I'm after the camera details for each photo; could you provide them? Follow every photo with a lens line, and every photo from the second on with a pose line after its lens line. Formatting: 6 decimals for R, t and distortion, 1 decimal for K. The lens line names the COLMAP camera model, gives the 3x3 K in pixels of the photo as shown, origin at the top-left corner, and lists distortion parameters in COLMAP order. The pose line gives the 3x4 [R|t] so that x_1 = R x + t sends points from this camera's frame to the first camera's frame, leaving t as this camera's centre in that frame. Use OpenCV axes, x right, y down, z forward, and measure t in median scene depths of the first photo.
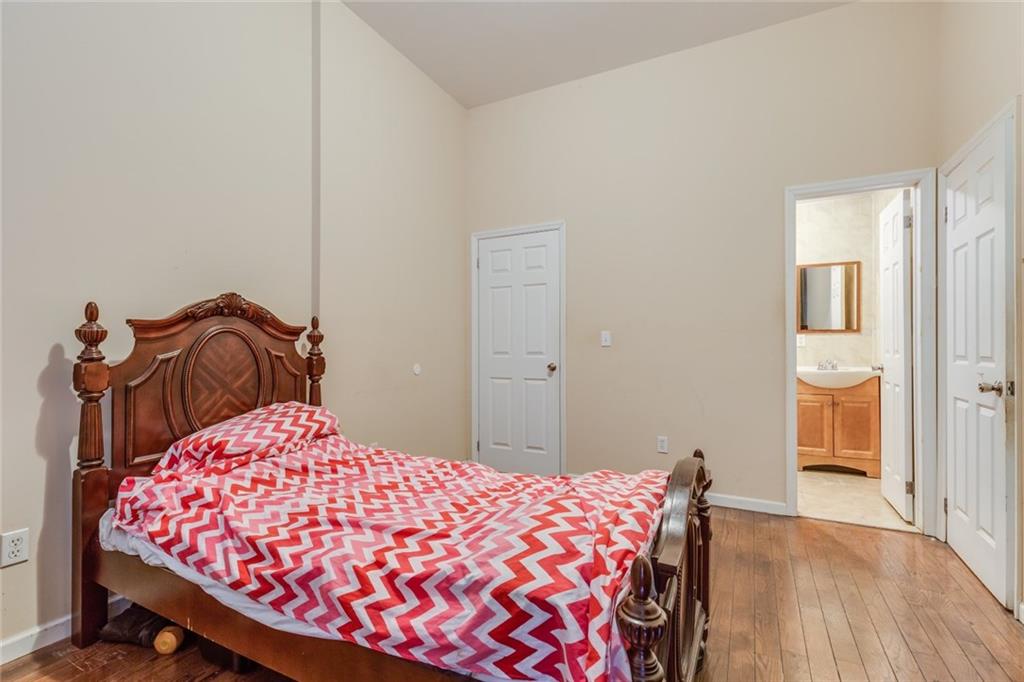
lens RADIAL K [[467.3, 0, 509.4], [0, 467.3, 344.1], [0, 0, 1]] dist [0.002461, 0.000624]
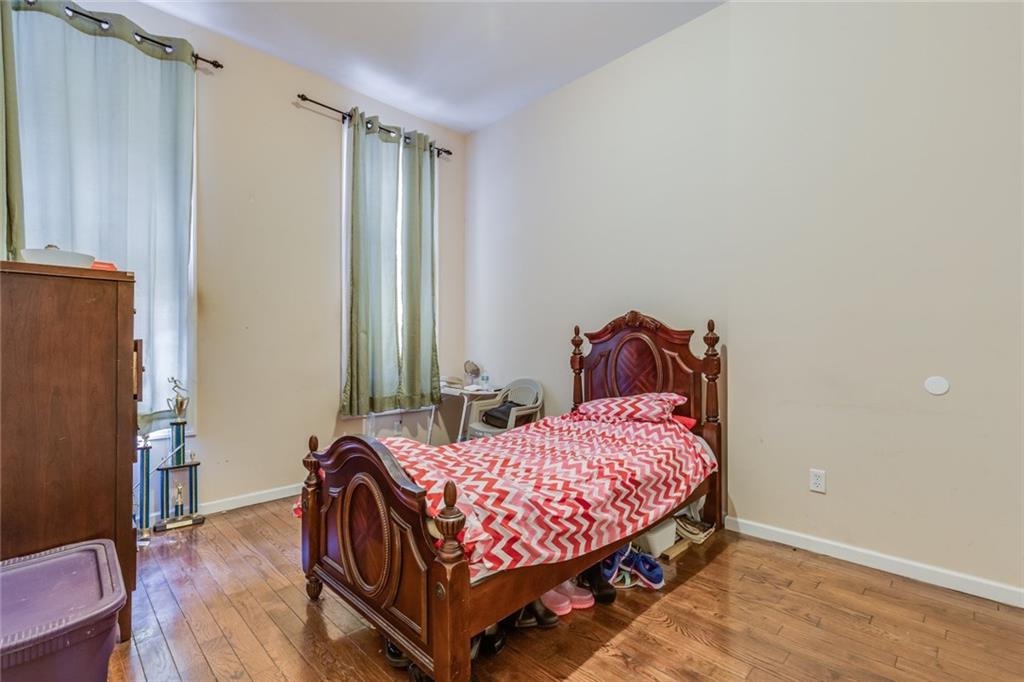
lens RADIAL K [[467.3, 0, 509.4], [0, 467.3, 344.1], [0, 0, 1]] dist [0.002461, 0.000624]
pose [[-0.302565, -0.000961, -0.953128, 0.749434], [0.008850, 0.999954, -0.003818, -0.003426], [0.953088, -0.009590, -0.302542, 0.879832]]
